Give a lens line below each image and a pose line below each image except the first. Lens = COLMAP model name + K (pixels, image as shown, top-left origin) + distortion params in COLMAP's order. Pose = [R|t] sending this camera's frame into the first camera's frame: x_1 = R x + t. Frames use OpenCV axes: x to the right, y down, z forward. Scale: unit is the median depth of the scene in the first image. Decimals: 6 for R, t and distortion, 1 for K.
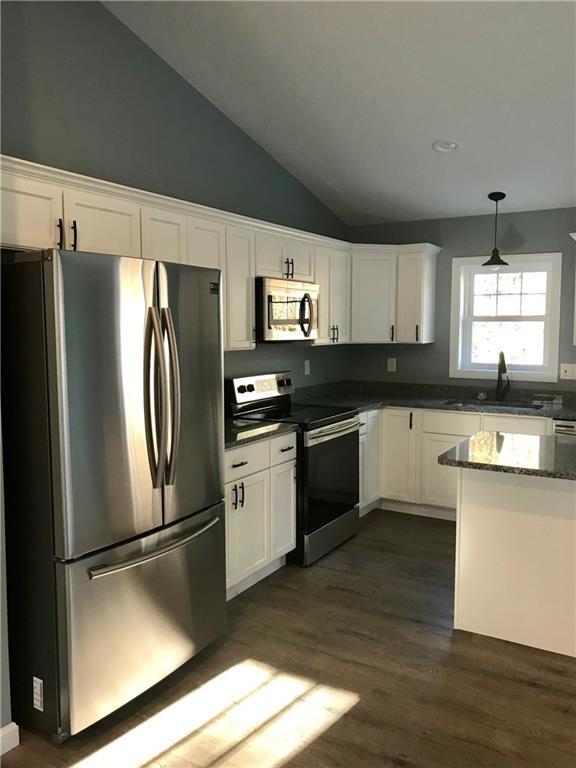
lens RADIAL K [[638.4, 0, 292.5], [0, 638.4, 383.8], [0, 0, 1]] dist [0.039682, -0.028661]
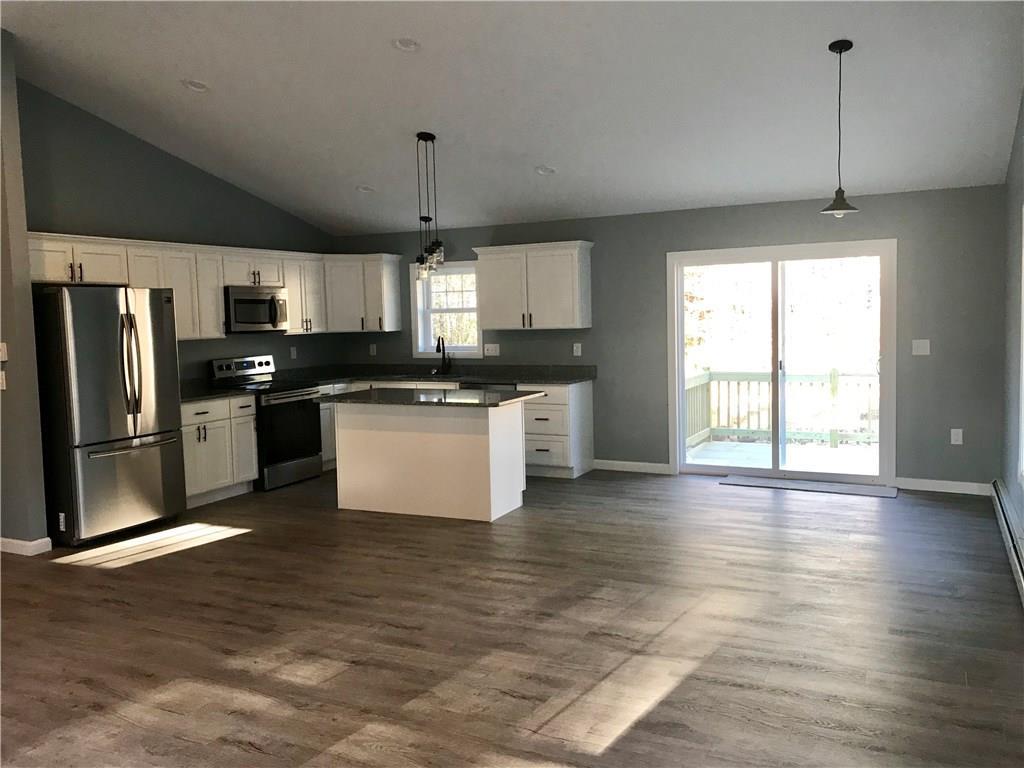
lens RADIAL K [[851.2, 0, 508.4], [0, 851.2, 372.6], [0, 0, 1]] dist [0.039682, -0.028661]
pose [[0.996054, -0.028348, 0.084098, 0.404834], [0.030187, 0.999331, -0.020667, 0.080605], [-0.083456, 0.023124, 0.996243, -0.928328]]
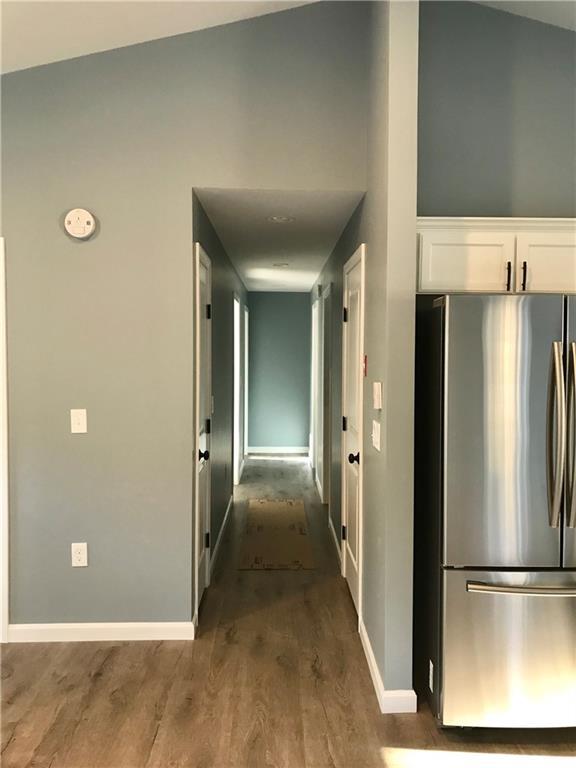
lens RADIAL K [[638.4, 0, 290.4], [0, 638.4, 381.8], [0, 0, 1]] dist [0.039682, -0.028661]
pose [[0.543302, 0.043916, -0.838388, 0.241281], [-0.082128, 0.996621, -0.001016, -0.014471], [0.835511, 0.069407, 0.545073, 0.071598]]
